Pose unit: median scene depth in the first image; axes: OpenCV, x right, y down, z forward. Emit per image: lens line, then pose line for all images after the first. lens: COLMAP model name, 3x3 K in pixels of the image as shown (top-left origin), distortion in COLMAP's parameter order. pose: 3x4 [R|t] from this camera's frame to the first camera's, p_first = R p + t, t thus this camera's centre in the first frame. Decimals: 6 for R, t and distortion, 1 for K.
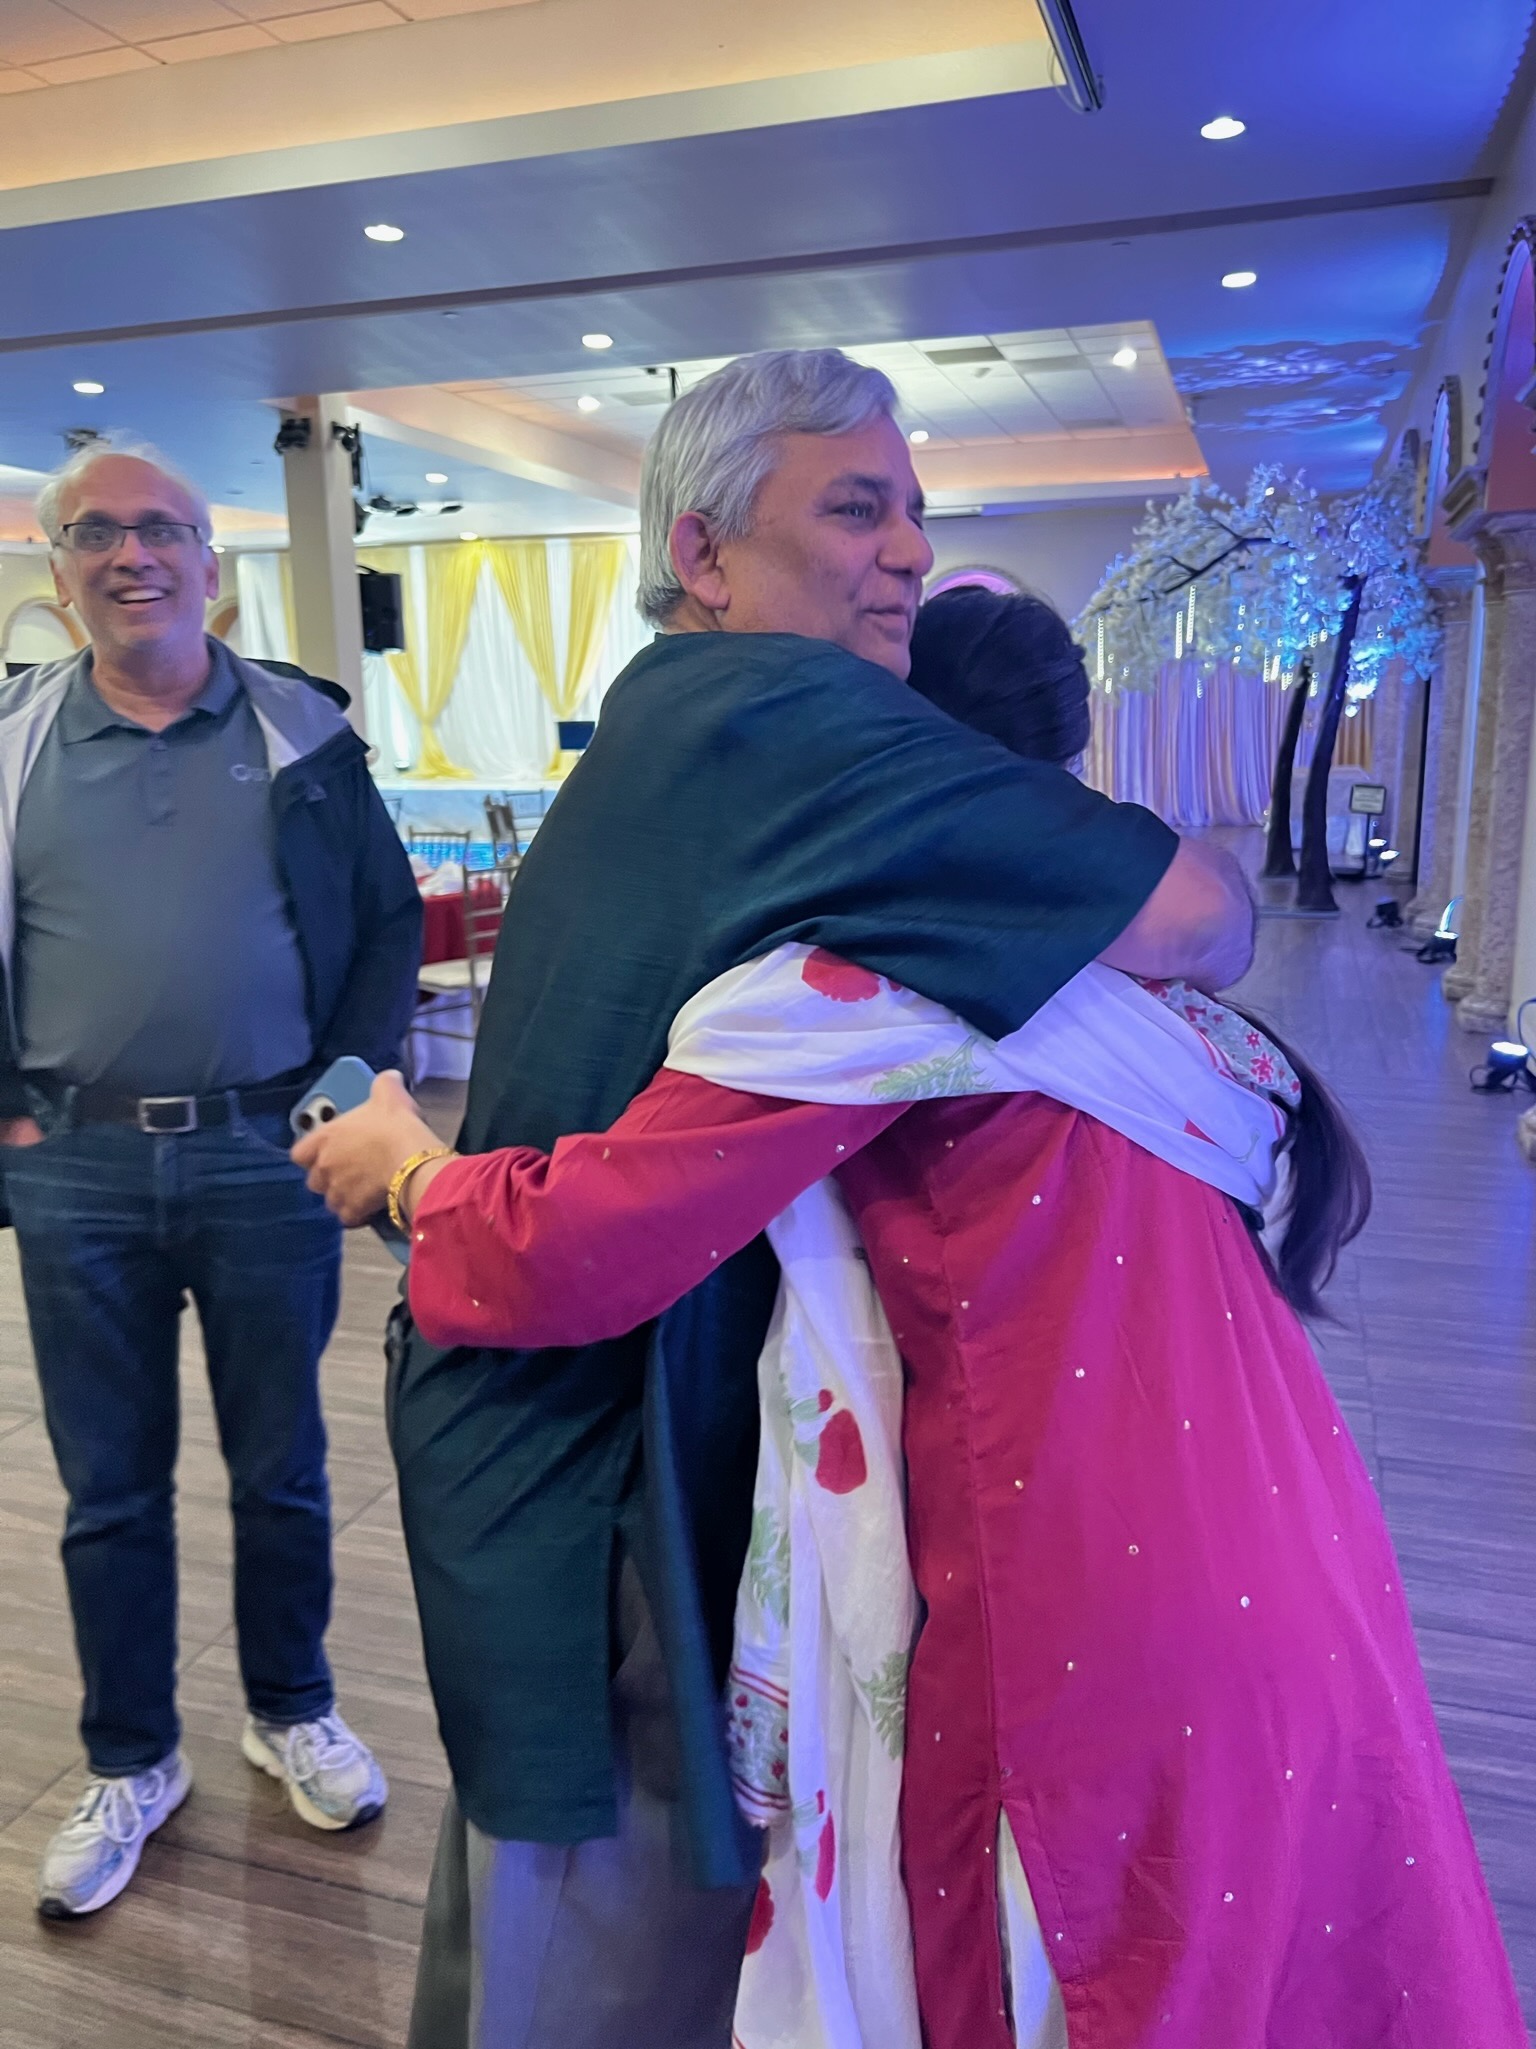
lens RADIAL K [[1783.4, 0, 768.0], [0, 1783.4, 1024.5], [0, 0, 1]] dist [0.006467, 0.005338]
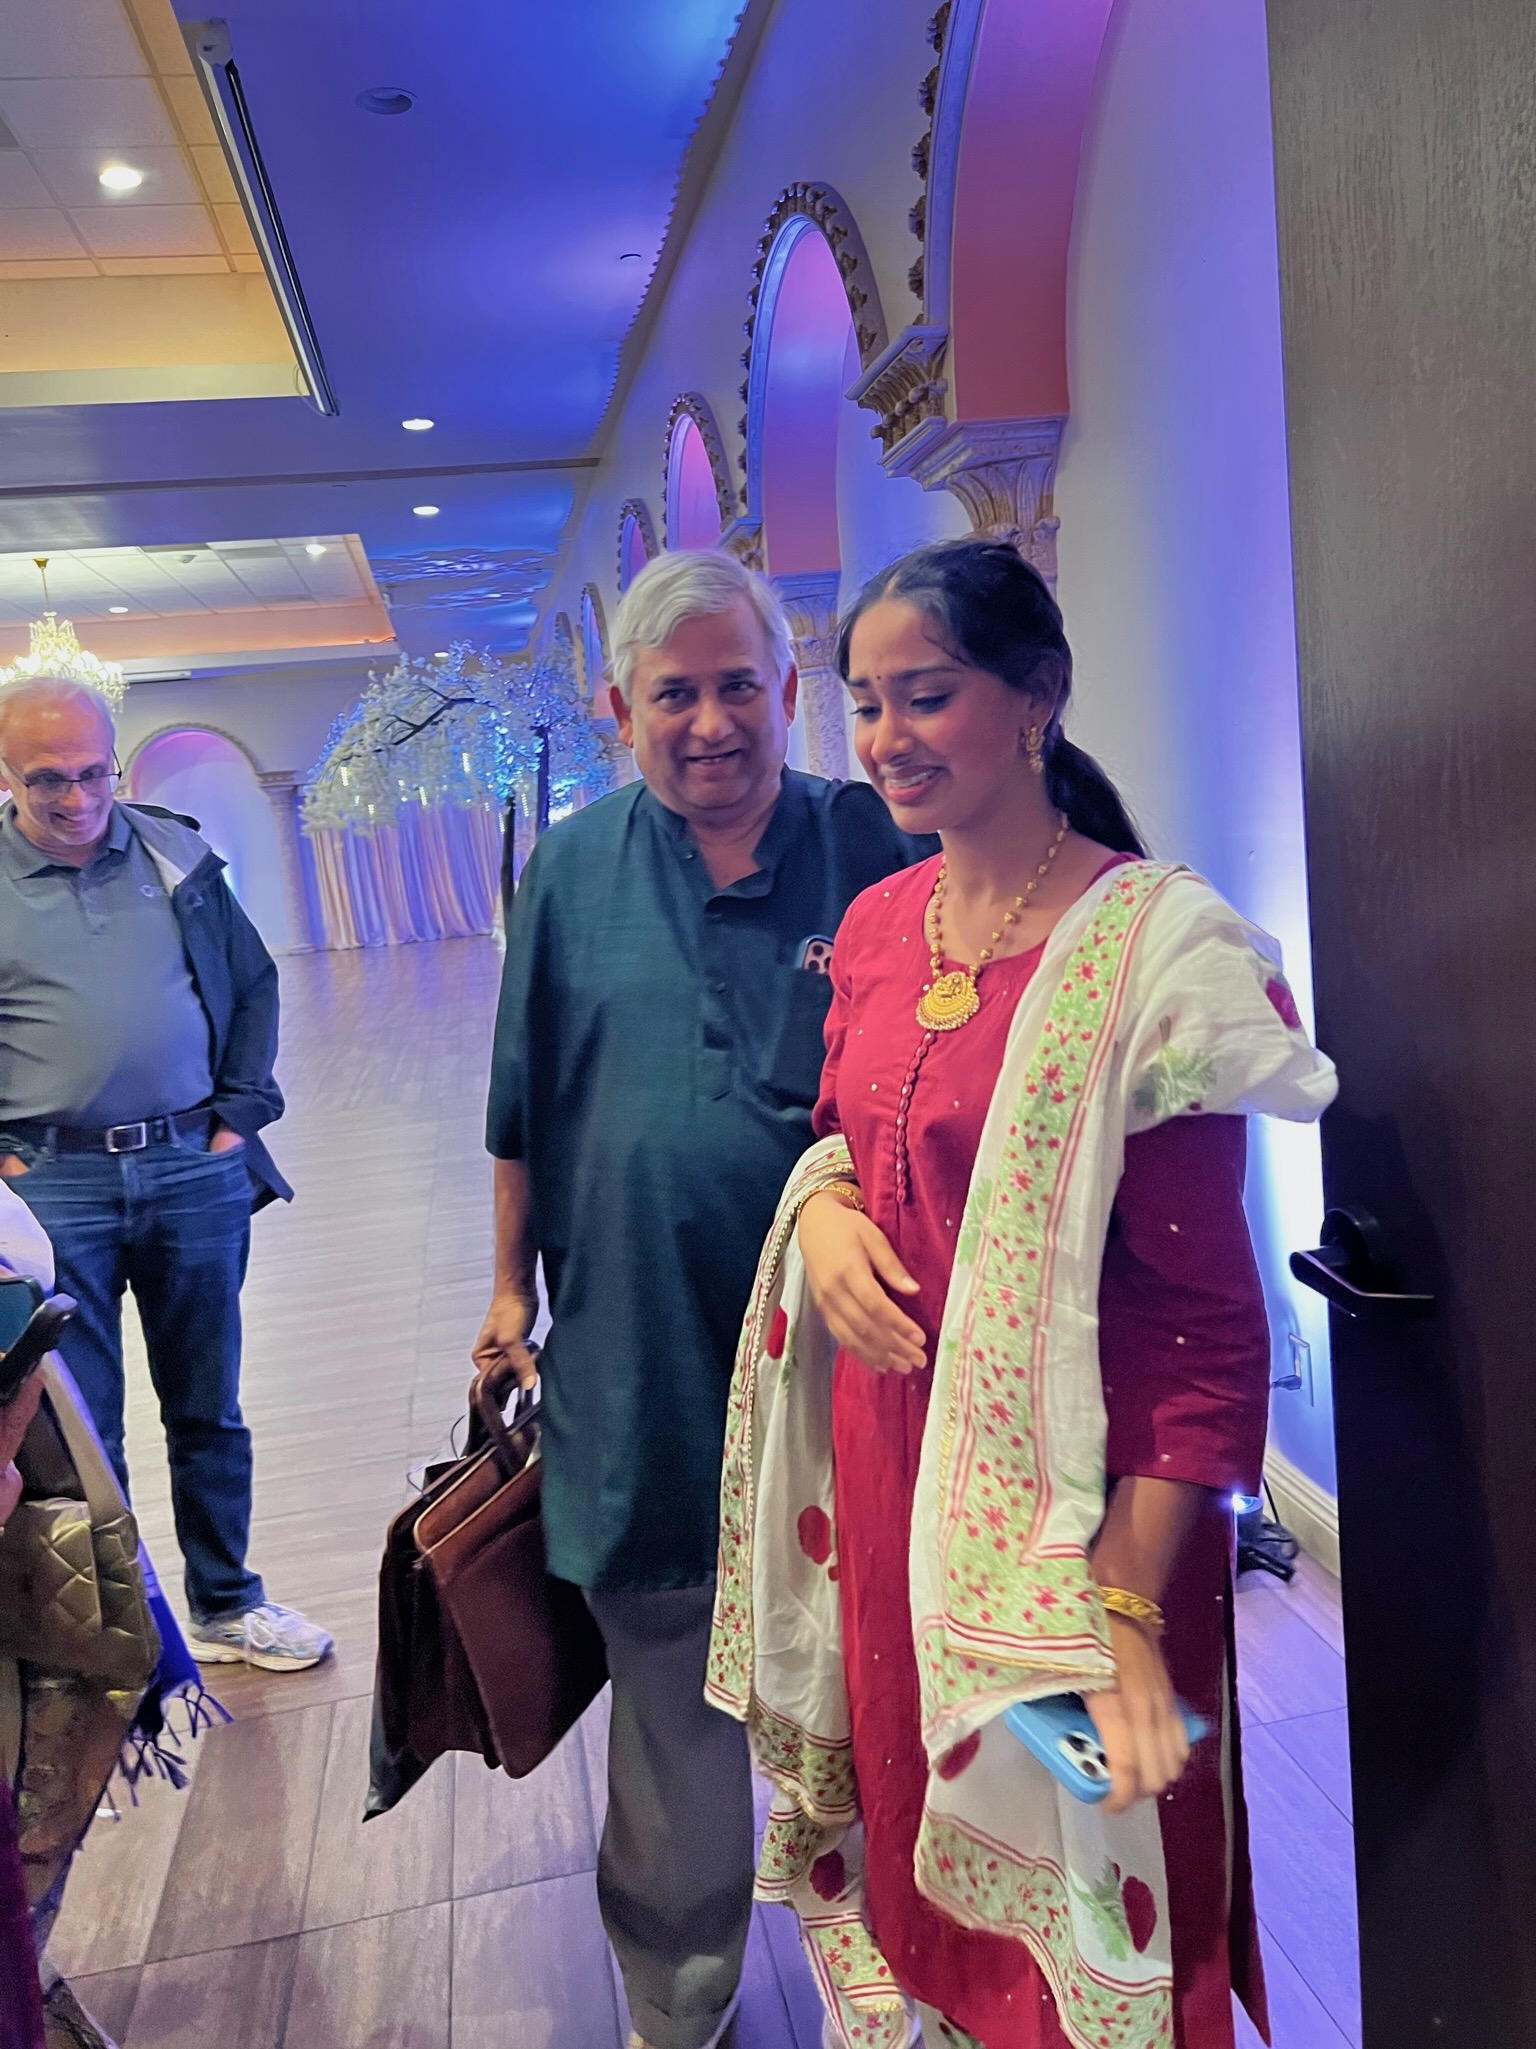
lens RADIAL K [[1783.4, 0, 768.0], [0, 1783.4, 1024.5], [0, 0, 1]] dist [0.006467, 0.005338]
pose [[0.849919, -0.120100, 0.513044, -0.218050], [0.161018, 0.986300, -0.035861, 0.033051], [-0.501708, 0.113088, 0.857613, -0.159117]]
